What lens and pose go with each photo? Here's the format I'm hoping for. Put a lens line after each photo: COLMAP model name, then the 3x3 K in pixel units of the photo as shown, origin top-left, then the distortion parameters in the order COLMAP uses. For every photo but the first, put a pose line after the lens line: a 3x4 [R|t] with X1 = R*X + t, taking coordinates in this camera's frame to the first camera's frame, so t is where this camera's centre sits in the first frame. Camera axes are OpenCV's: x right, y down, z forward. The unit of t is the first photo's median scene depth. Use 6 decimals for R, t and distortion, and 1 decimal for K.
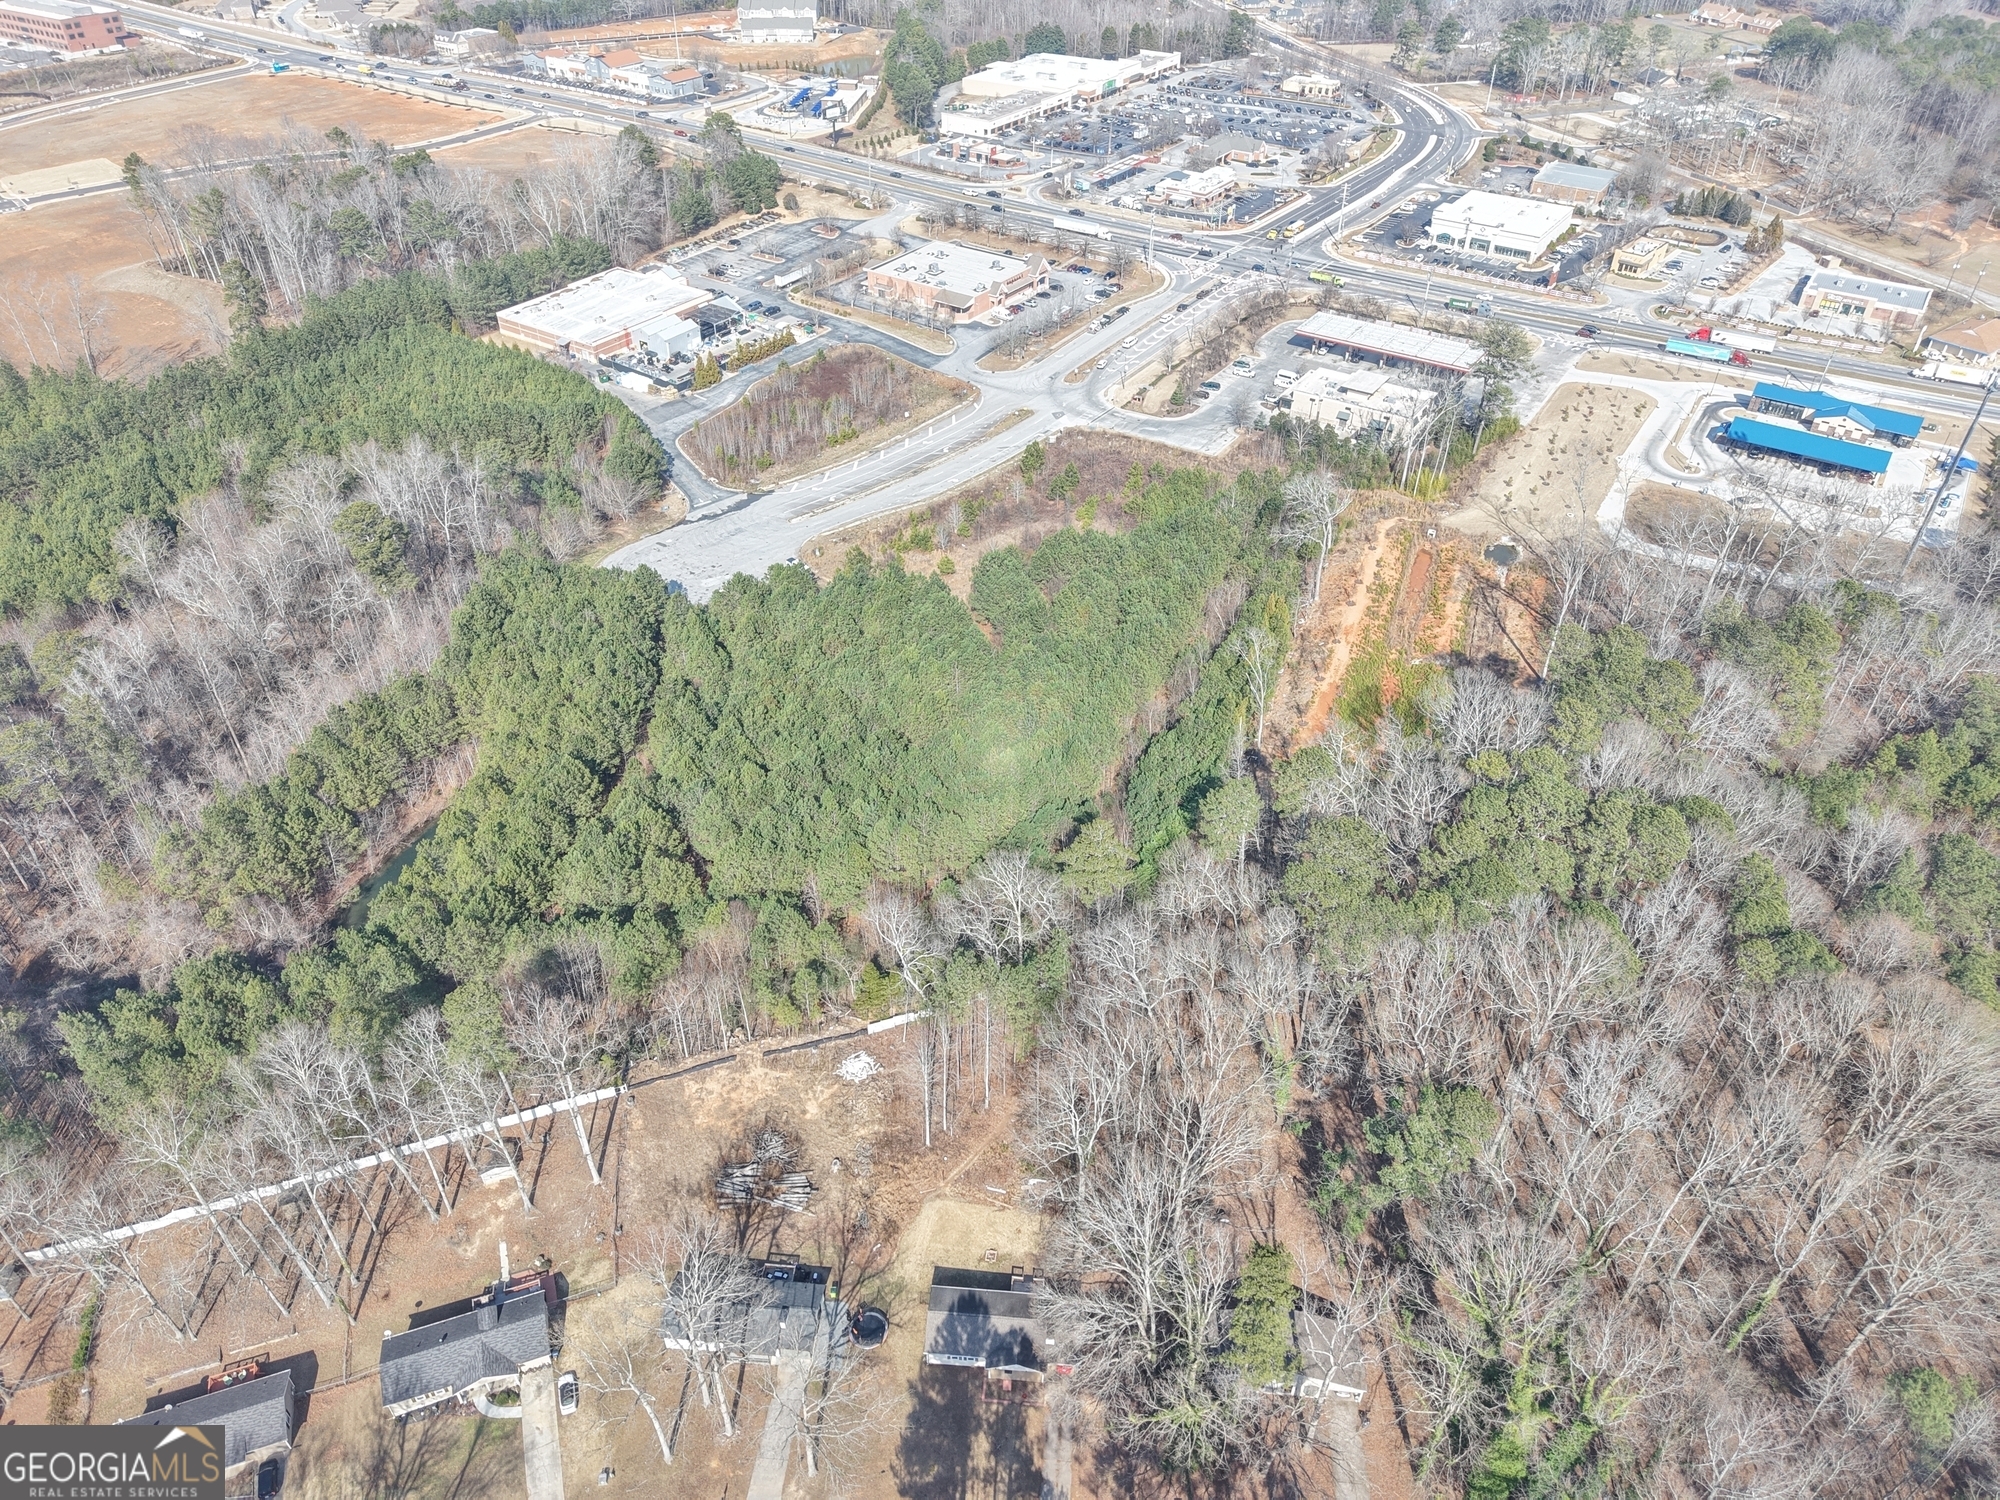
lens RADIAL K [[1337.5, 0, 1003.0], [0, 1337.5, 760.6], [0, 0, 1]] dist [0.026148, -0.026989]
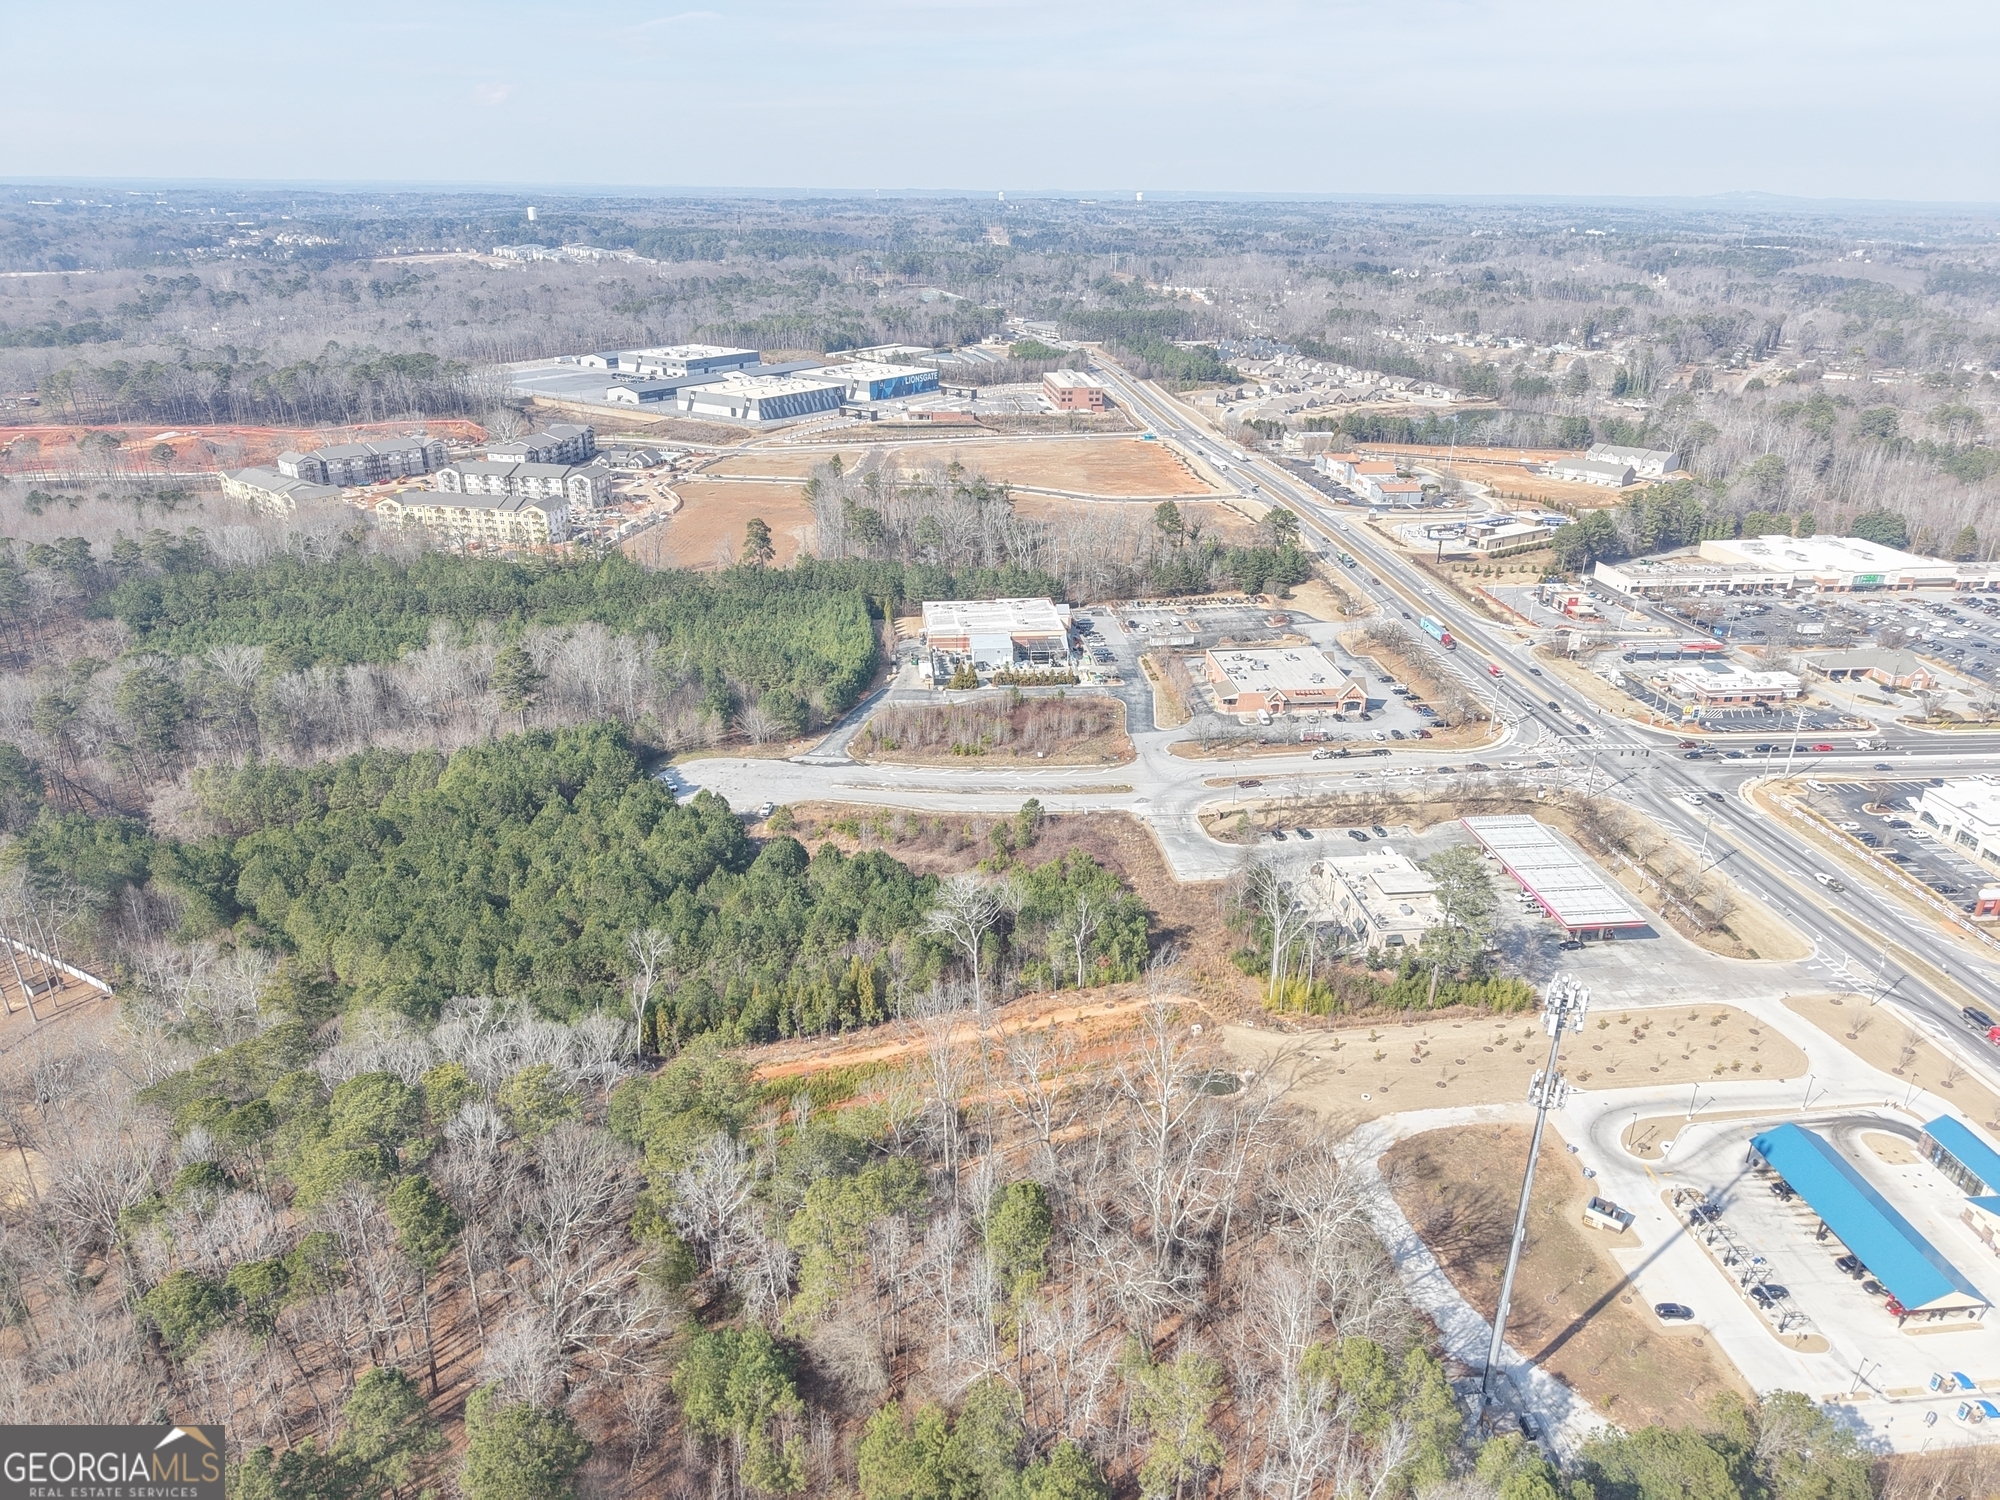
lens RADIAL K [[1296.1, 0, 1002.0], [0, 1296.1, 840.3], [0, 0, 1]] dist [0.036561, -0.034957]
pose [[0.637998, 0.340478, -0.690676, 0.589083], [-0.478167, 0.878225, -0.008764, -0.162325], [0.603585, 0.335850, 0.723112, 0.241938]]
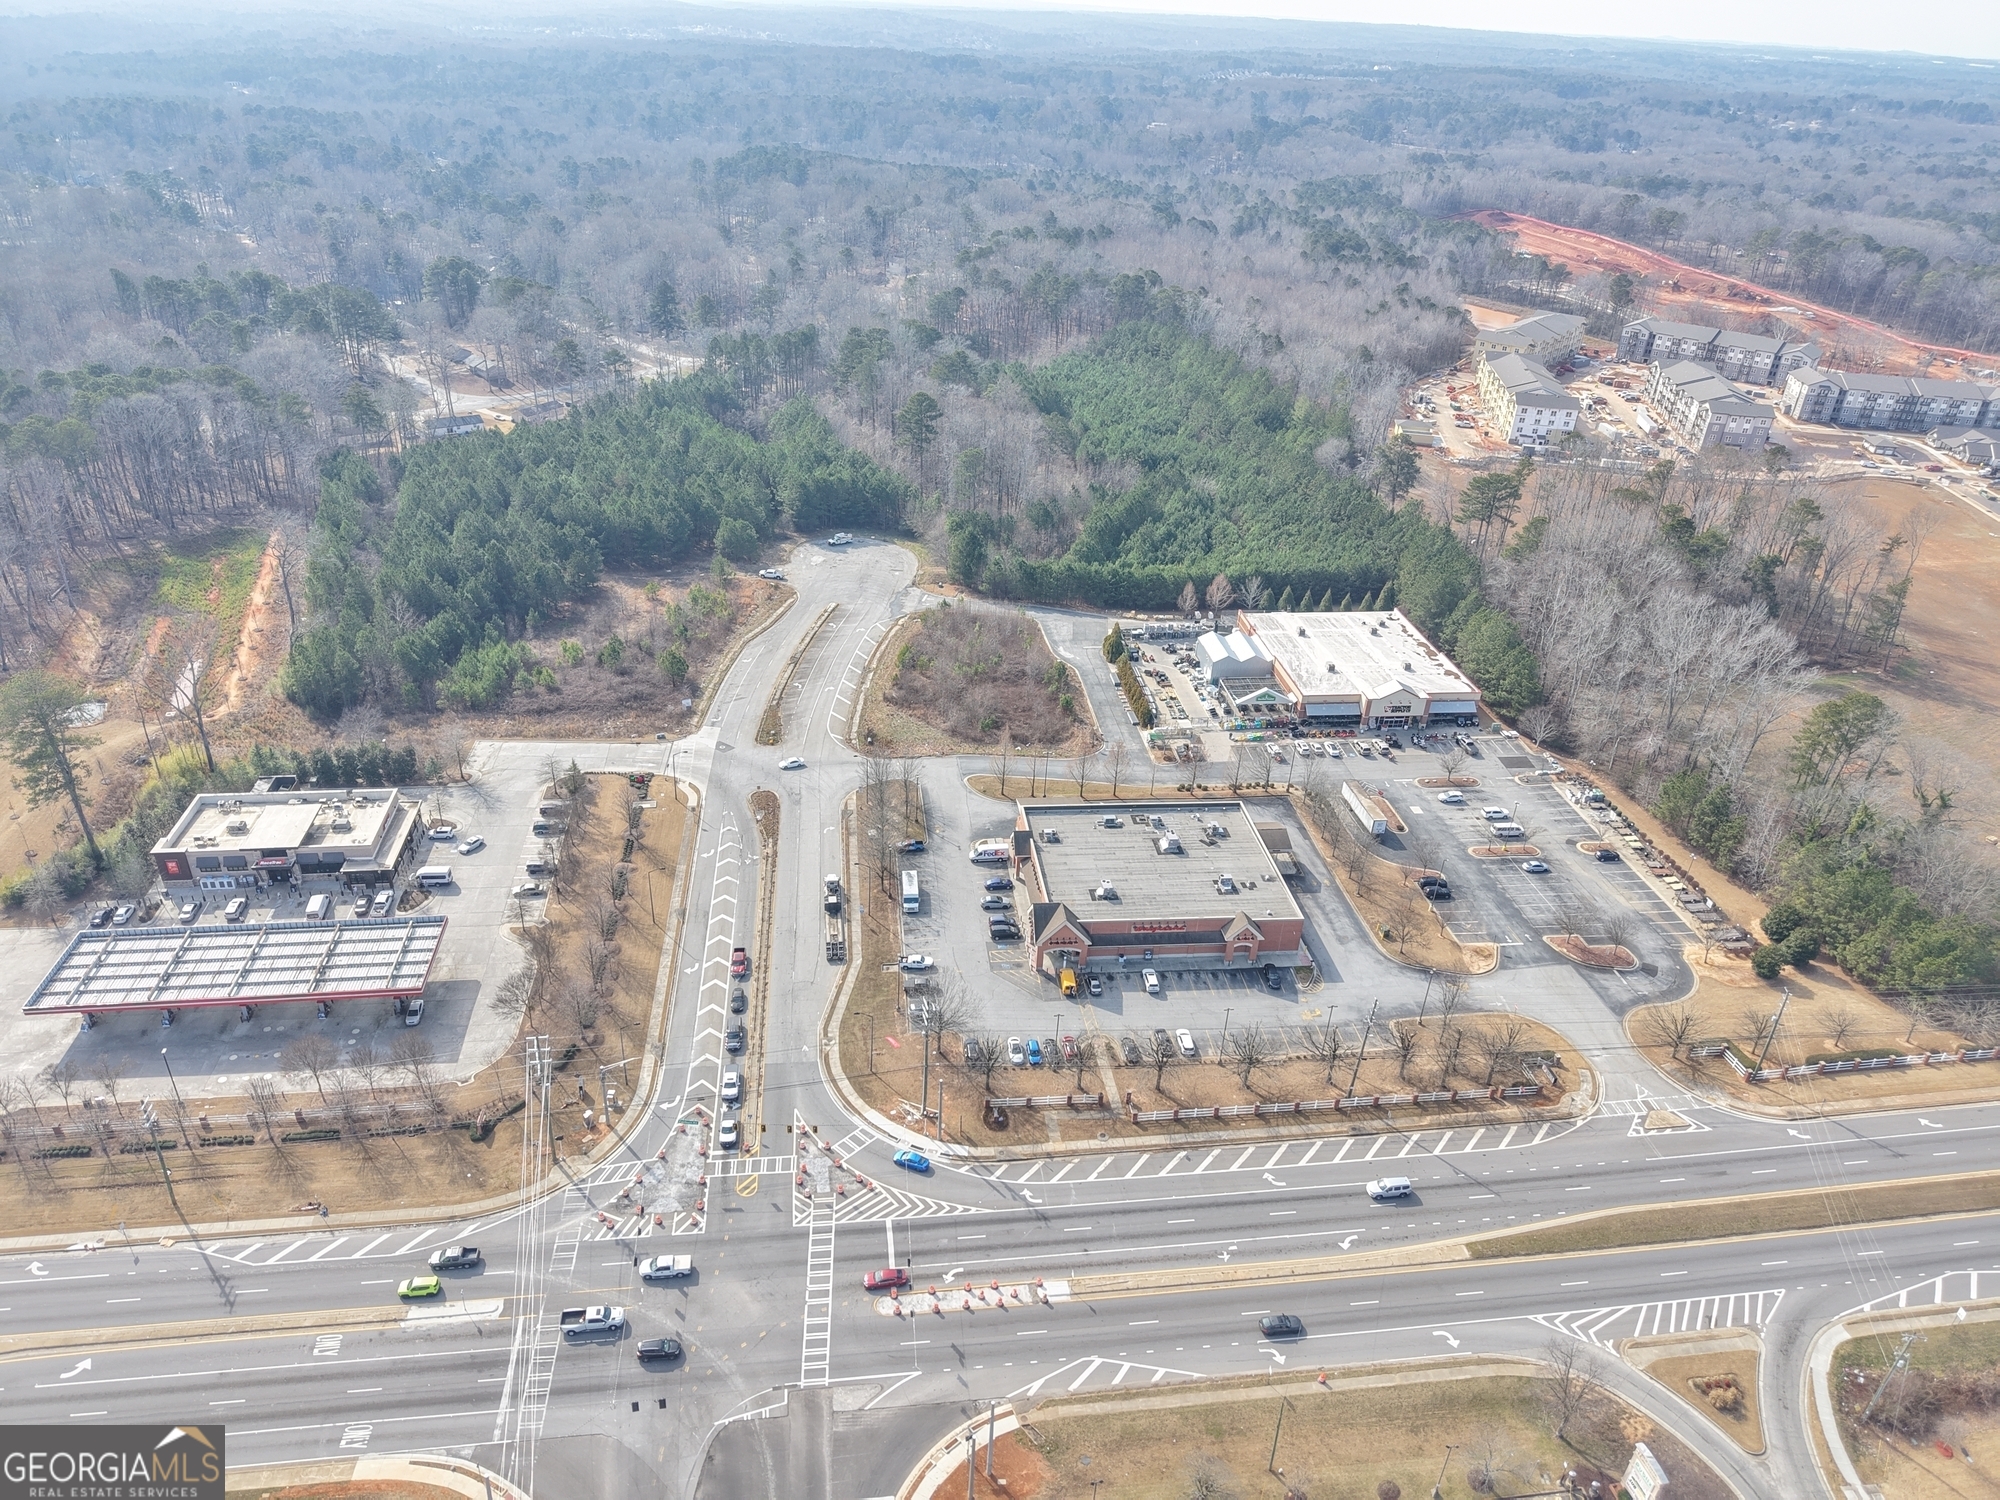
lens RADIAL K [[1337.5, 0, 1003.0], [0, 1337.5, 760.6], [0, 0, 1]] dist [0.026148, -0.026989]
pose [[-0.750757, 0.282682, -0.597038, 0.345392], [-0.454348, 0.435102, 0.777338, -0.841772], [0.479512, 0.854855, -0.198220, 1.136138]]
